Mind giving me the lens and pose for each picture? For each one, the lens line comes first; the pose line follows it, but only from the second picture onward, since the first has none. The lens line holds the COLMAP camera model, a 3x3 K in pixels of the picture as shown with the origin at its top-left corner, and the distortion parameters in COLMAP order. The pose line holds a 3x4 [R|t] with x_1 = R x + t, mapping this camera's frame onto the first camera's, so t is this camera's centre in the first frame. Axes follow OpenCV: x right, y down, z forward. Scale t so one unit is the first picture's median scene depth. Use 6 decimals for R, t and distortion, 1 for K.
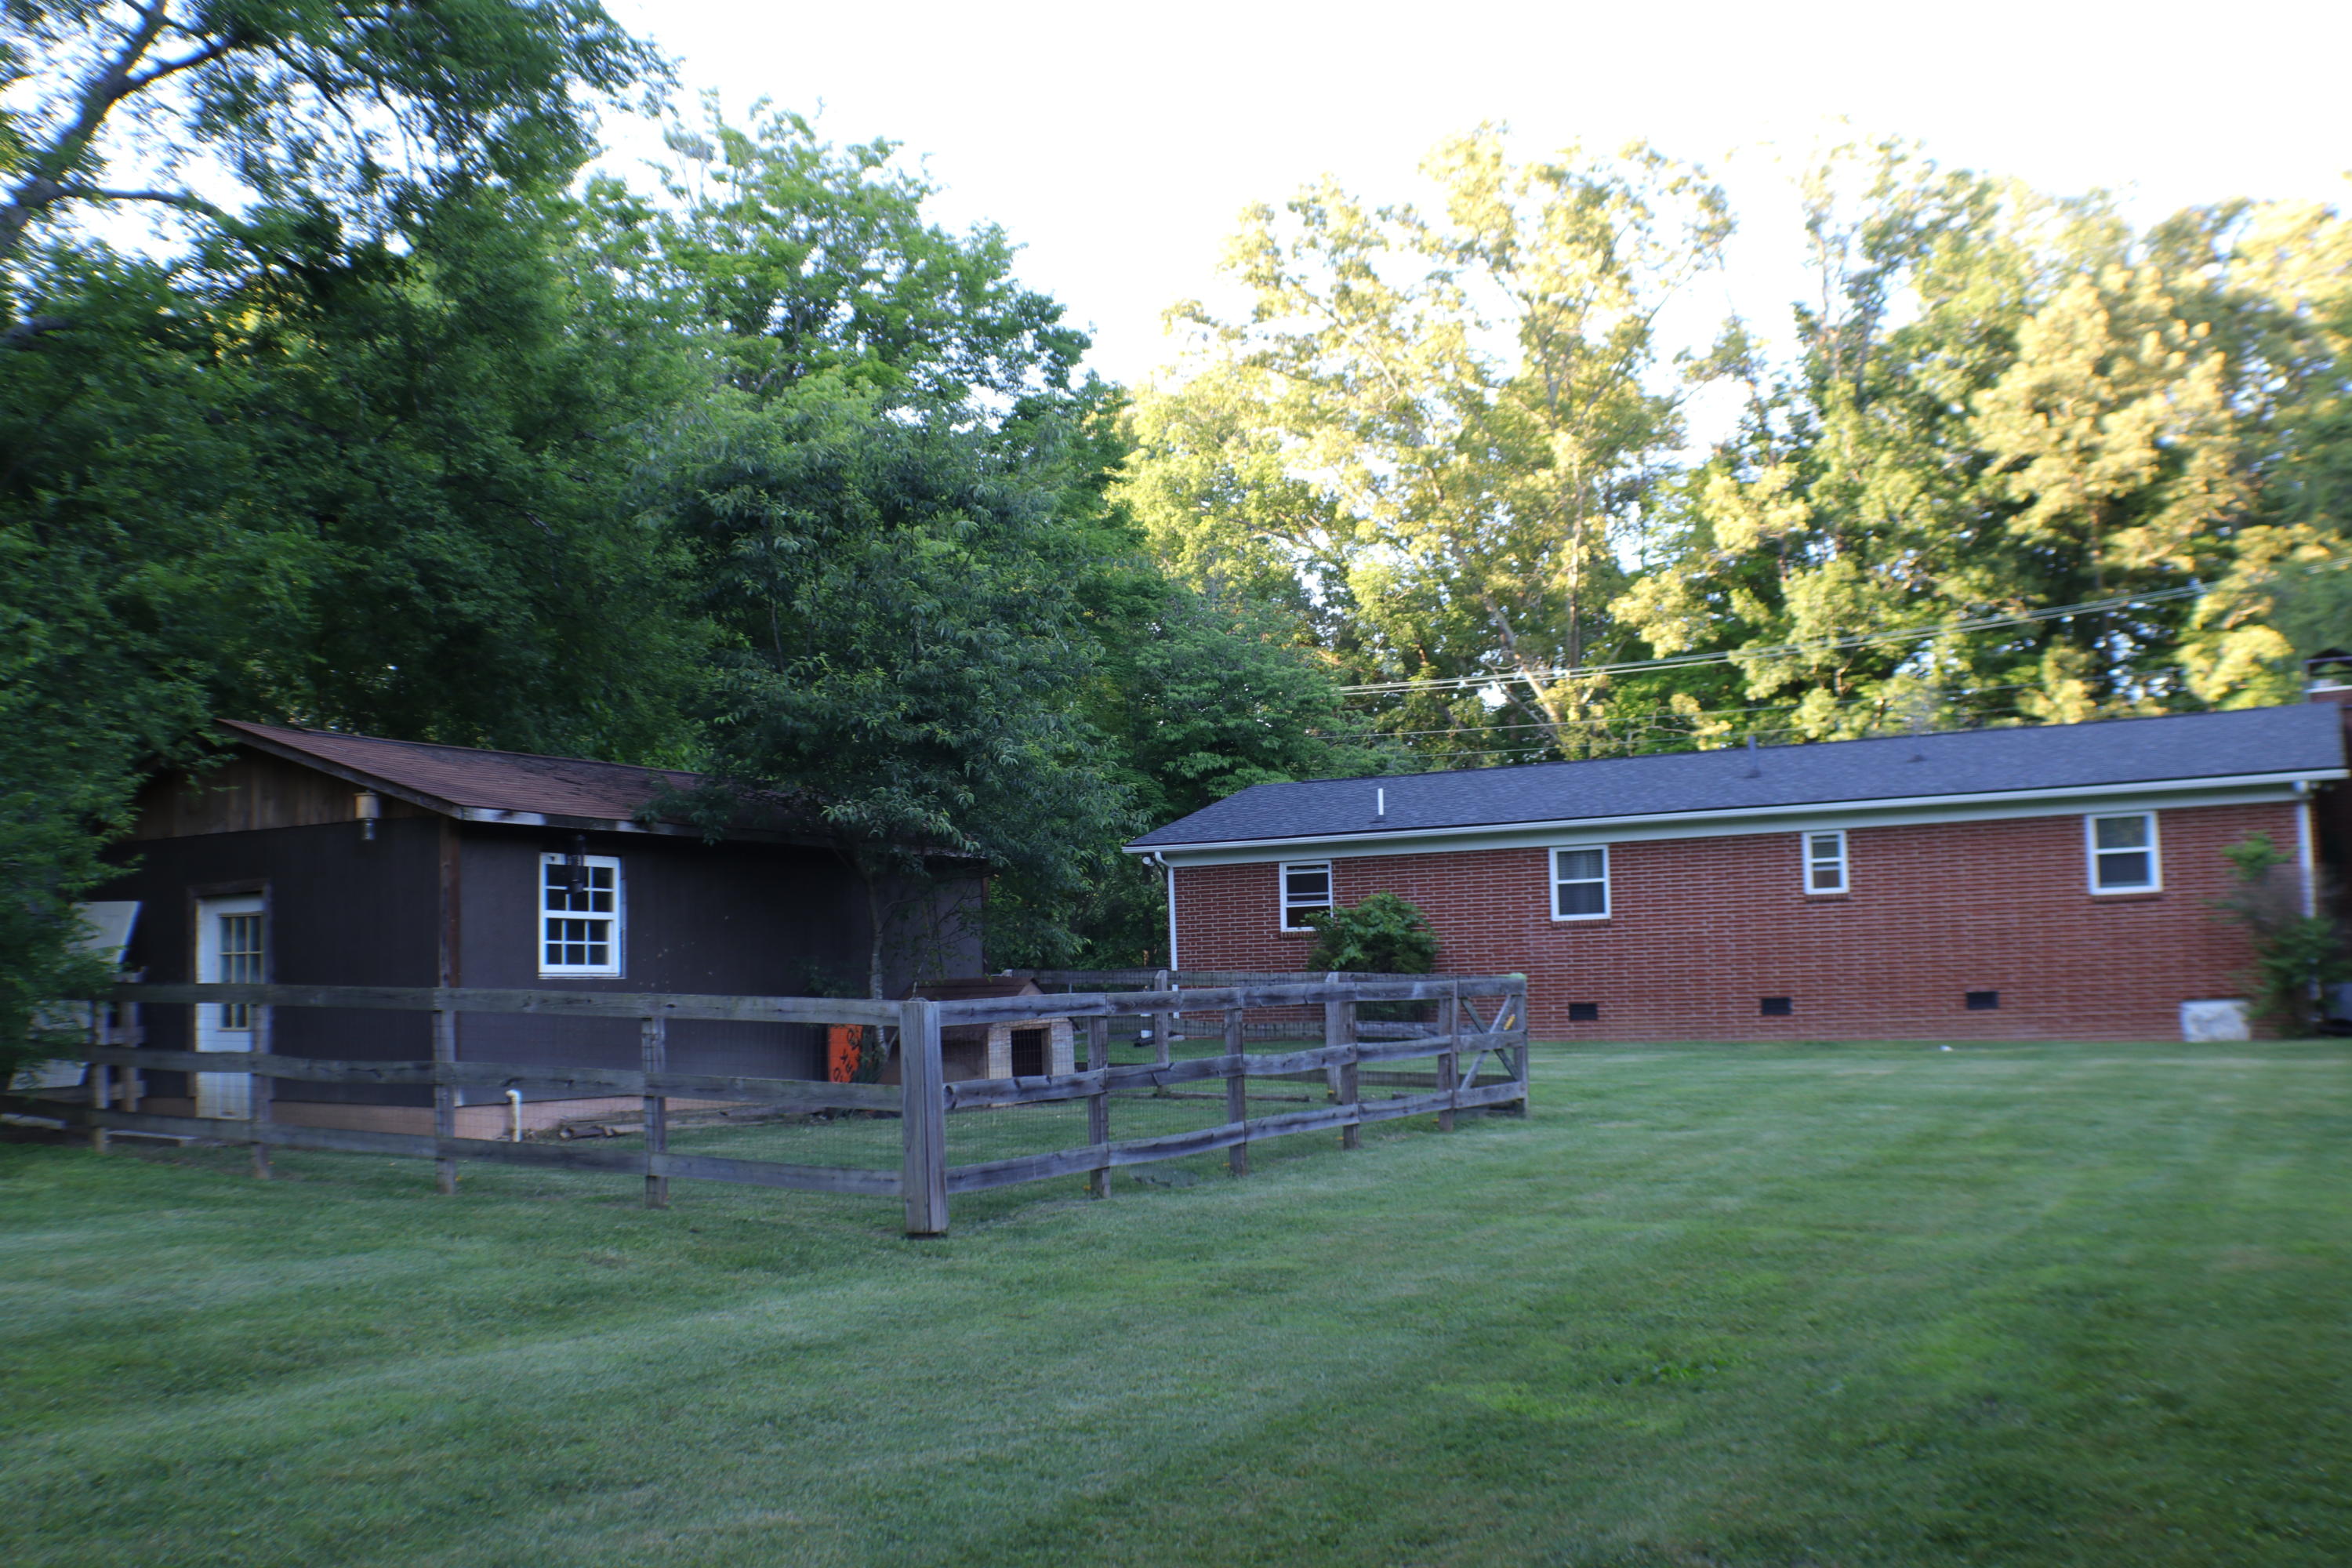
lens RADIAL K [[2234.1, 0, 1094.2], [0, 2234.1, 785.4], [0, 0, 1]] dist [-0.206383, 0.110898]
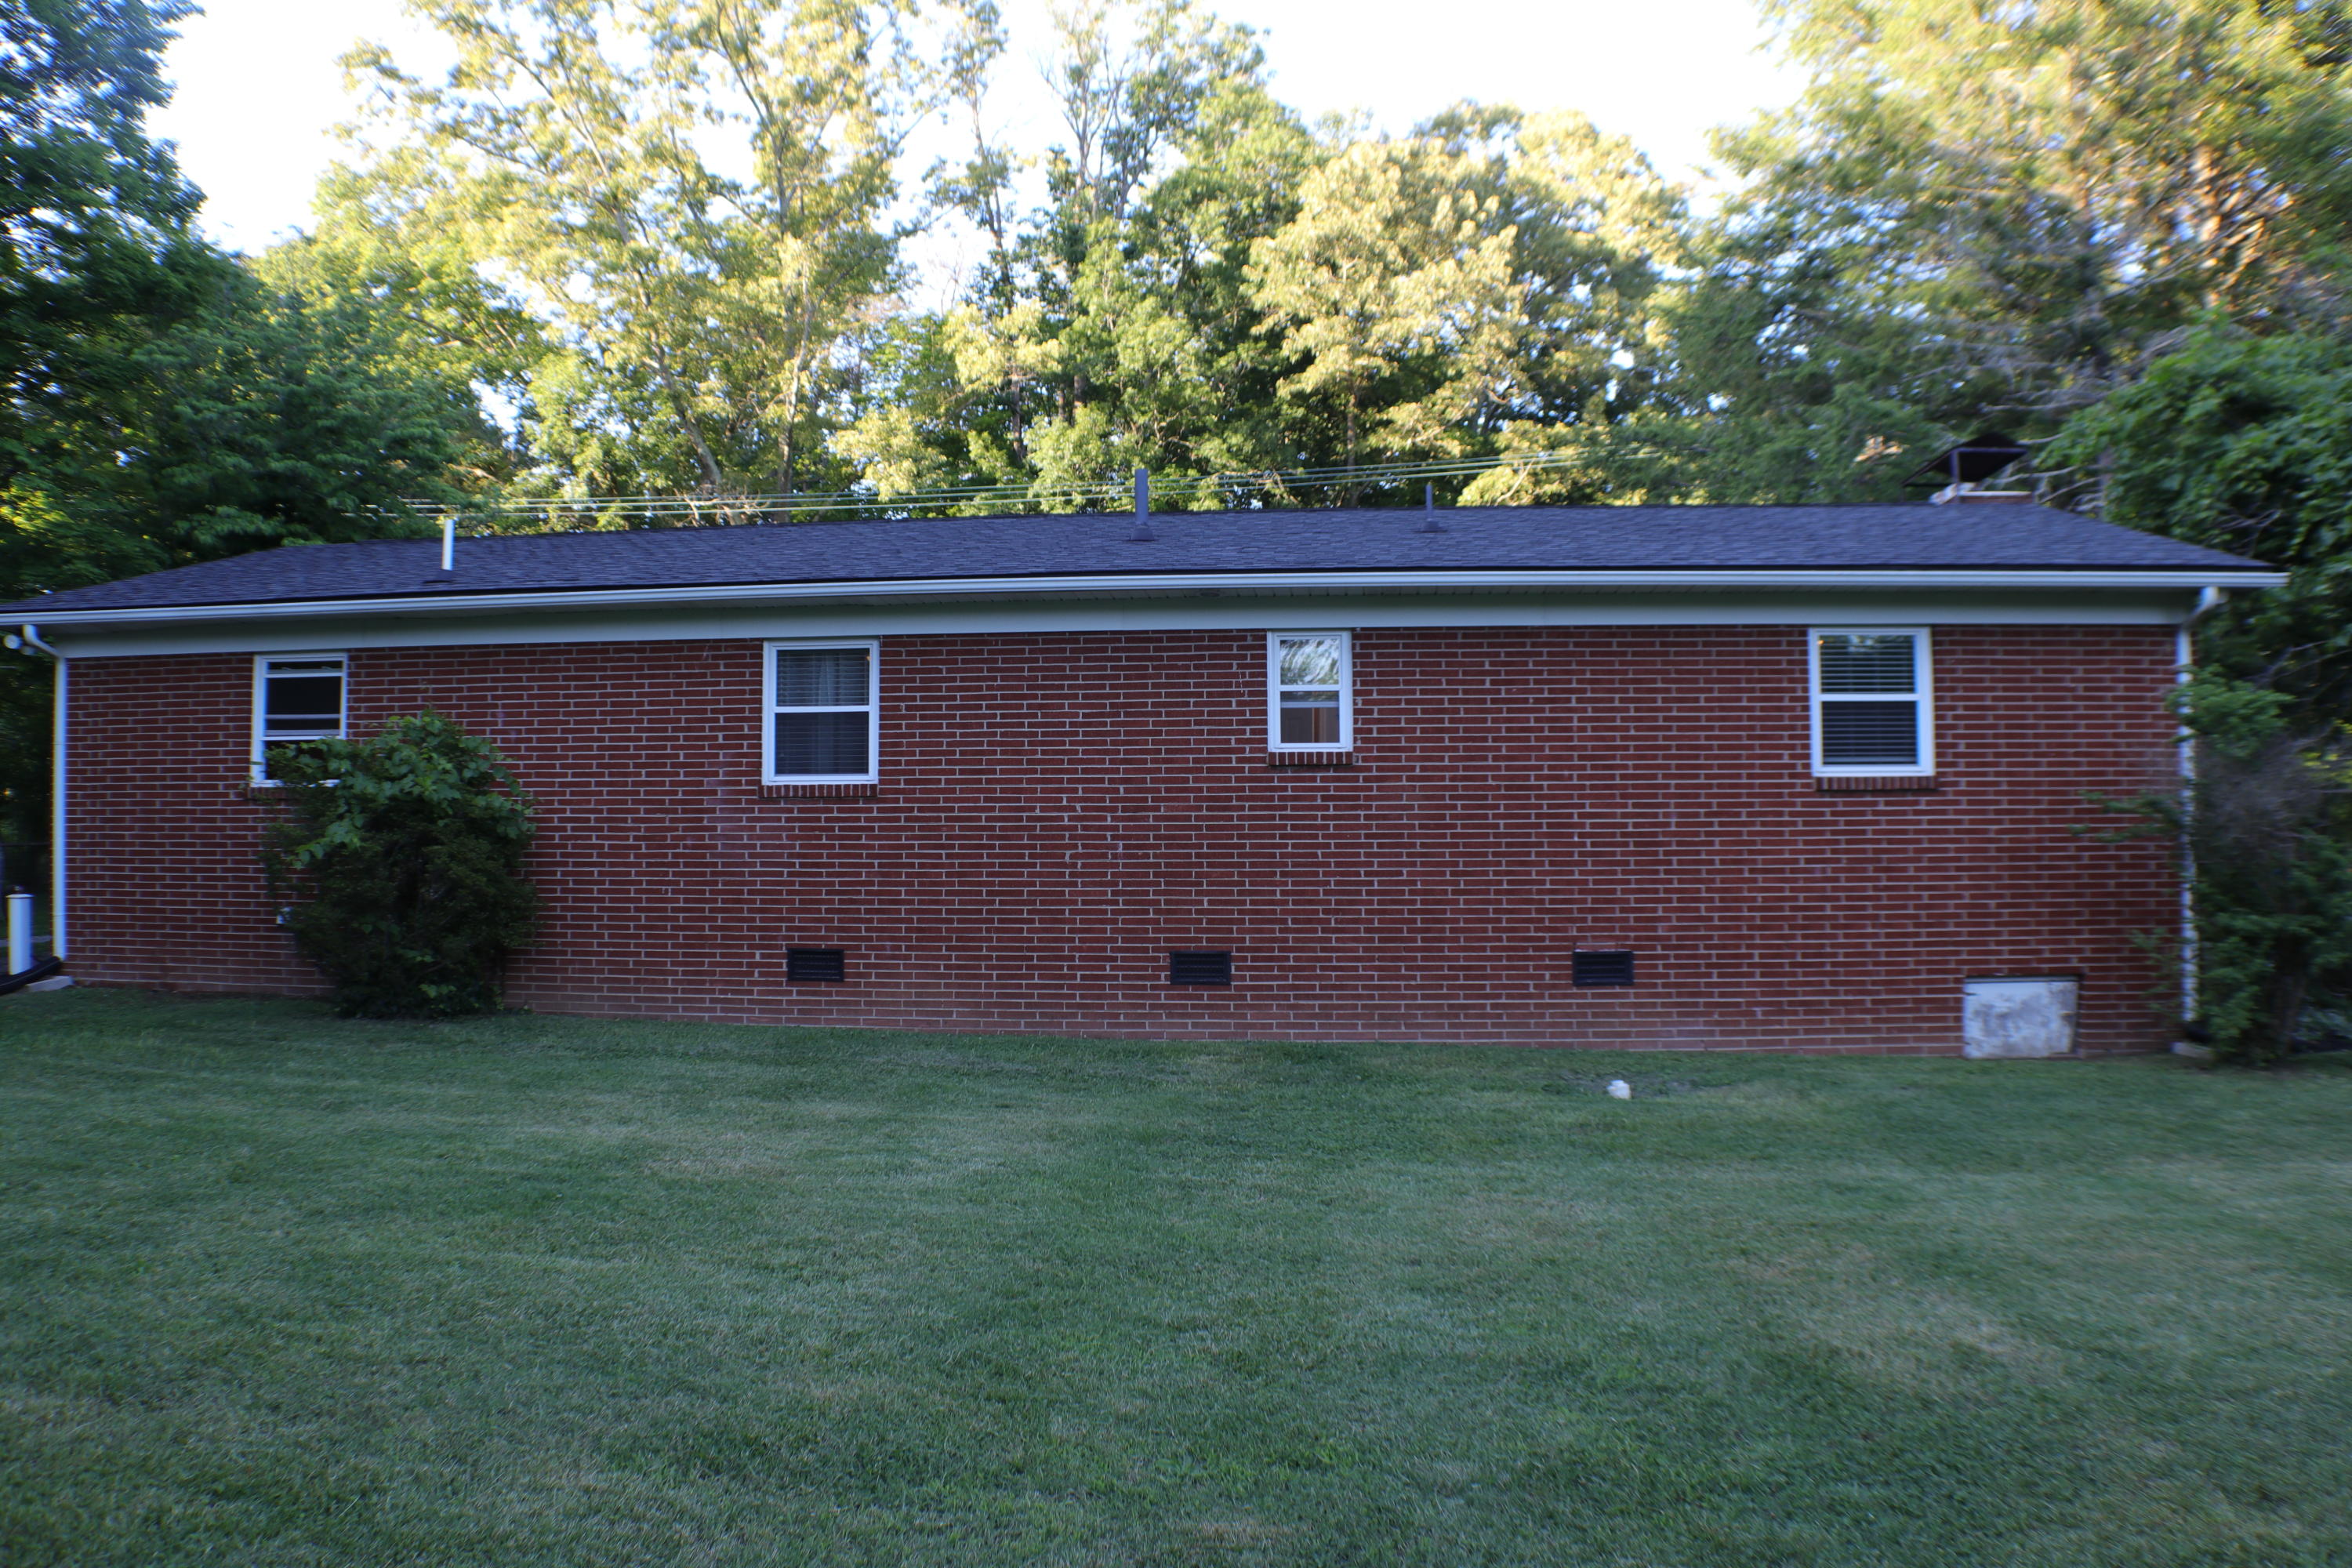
lens RADIAL K [[1822.3, 0, 1176.0], [0, 1822.3, 784.0], [0, 0, 1]] dist [-0.173913, 0.002627]
pose [[0.903086, 0.037279, 0.427838, 0.060178], [-0.059649, 0.997457, 0.038997, 0.020462], [-0.425296, -0.060738, 0.903014, 0.305110]]
